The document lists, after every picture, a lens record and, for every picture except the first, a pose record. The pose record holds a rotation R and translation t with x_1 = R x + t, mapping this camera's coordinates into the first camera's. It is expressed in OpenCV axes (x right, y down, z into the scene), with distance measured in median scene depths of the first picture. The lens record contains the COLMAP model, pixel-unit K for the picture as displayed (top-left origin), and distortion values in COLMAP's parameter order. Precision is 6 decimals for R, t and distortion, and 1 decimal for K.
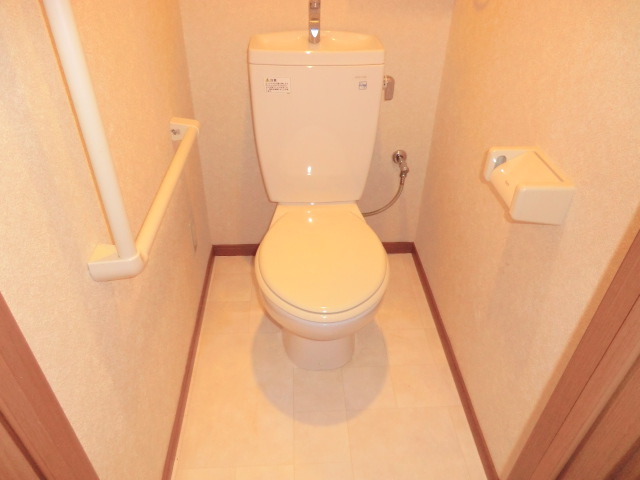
lens RADIAL K [[466.2, 0, 322.9], [0, 466.2, 239.8], [0, 0, 1]] dist [-0.109106, 0.124692]
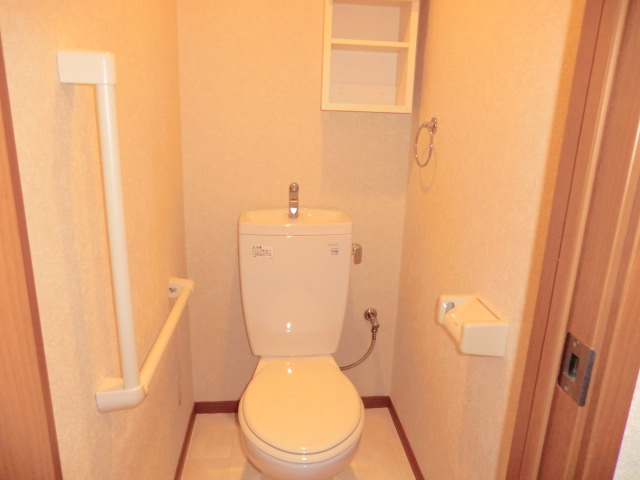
lens RADIAL K [[466.2, 0, 322.9], [0, 466.2, 239.8], [0, 0, 1]] dist [-0.109106, 0.124692]
pose [[0.998849, -0.006781, 0.047478, -0.000157], [0.023313, 0.933783, -0.357079, 0.061130], [-0.041913, 0.357775, 0.932867, -0.119932]]
